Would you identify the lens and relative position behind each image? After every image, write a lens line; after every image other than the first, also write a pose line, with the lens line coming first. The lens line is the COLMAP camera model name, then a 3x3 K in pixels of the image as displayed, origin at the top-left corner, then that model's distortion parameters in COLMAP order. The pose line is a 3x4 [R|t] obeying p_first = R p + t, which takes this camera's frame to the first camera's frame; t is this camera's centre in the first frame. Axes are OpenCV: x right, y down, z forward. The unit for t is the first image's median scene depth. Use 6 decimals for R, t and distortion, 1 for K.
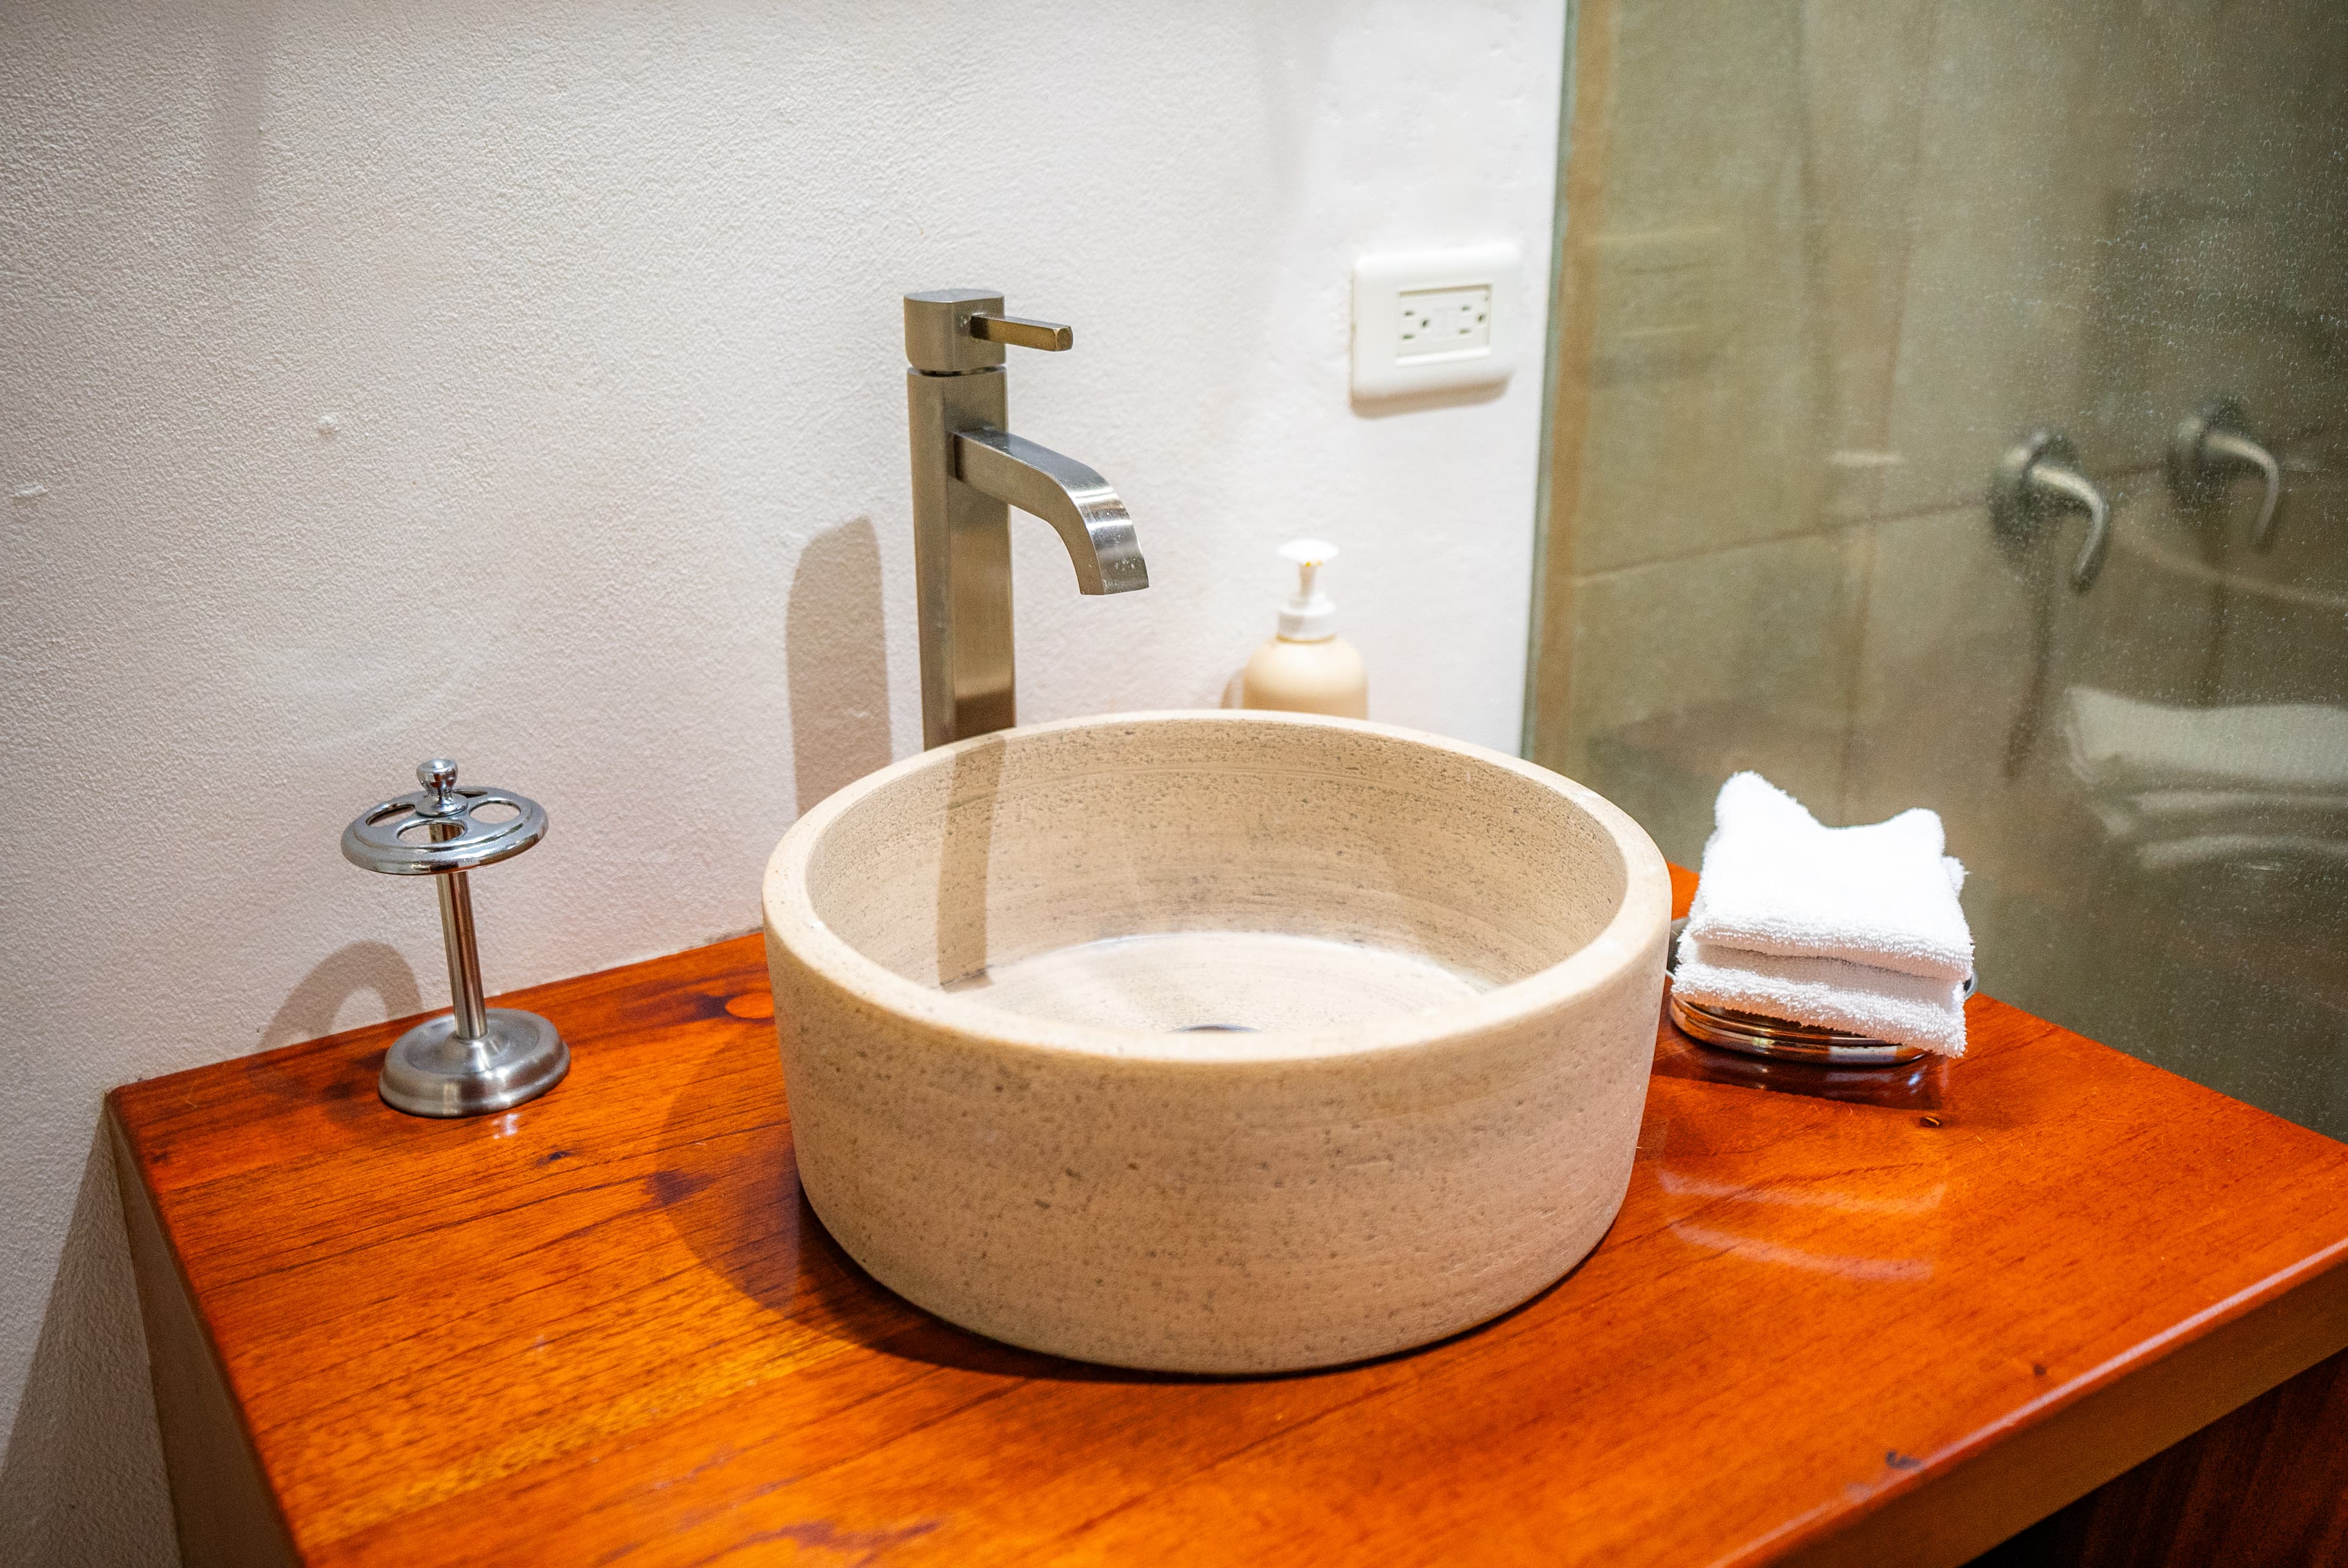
lens RADIAL K [[2106.7, 0, 1174.0], [0, 2106.7, 784.0], [0, 0, 1]] dist [0.001575, 0.125292]
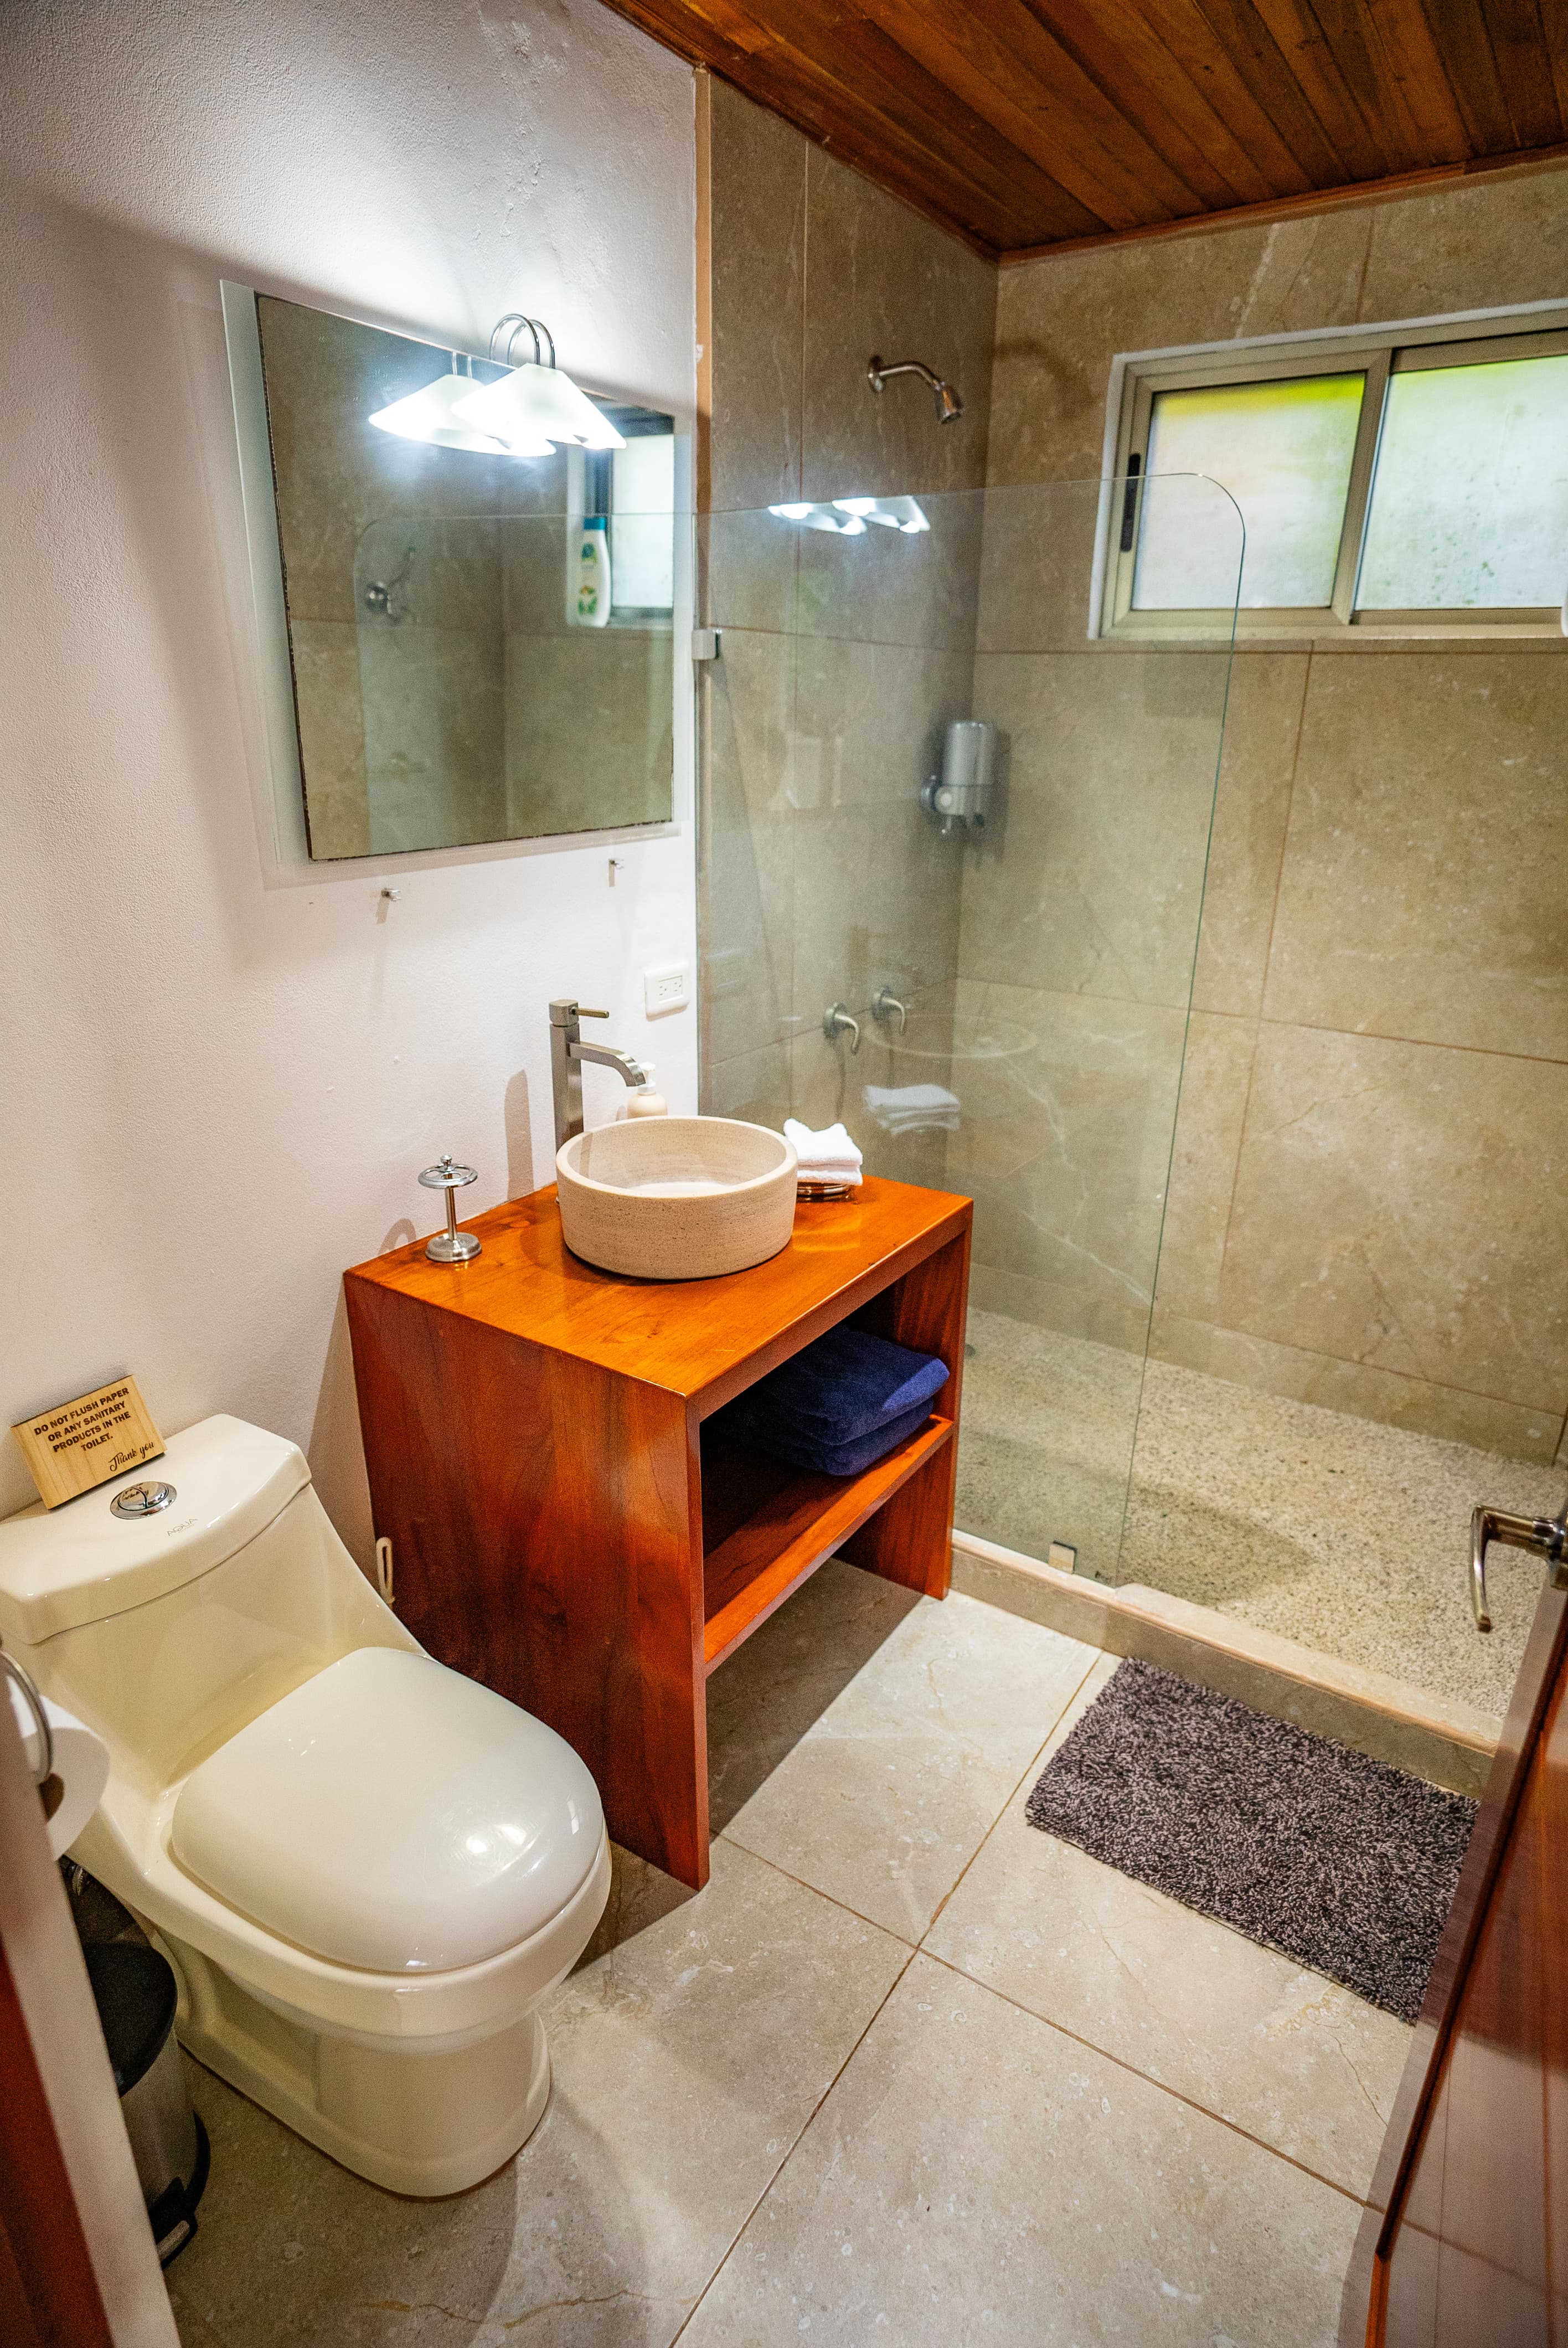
lens RADIAL K [[1274.3, 0, 784.0], [0, 1274.3, 1174.0], [0, 0, 1]] dist [0.000253, 0.000017]
pose [[0.917608, -0.123235, 0.377902, -0.542766], [0.121418, 0.992186, 0.028731, 0.022259], [-0.378489, 0.019520, 0.925400, -0.939656]]
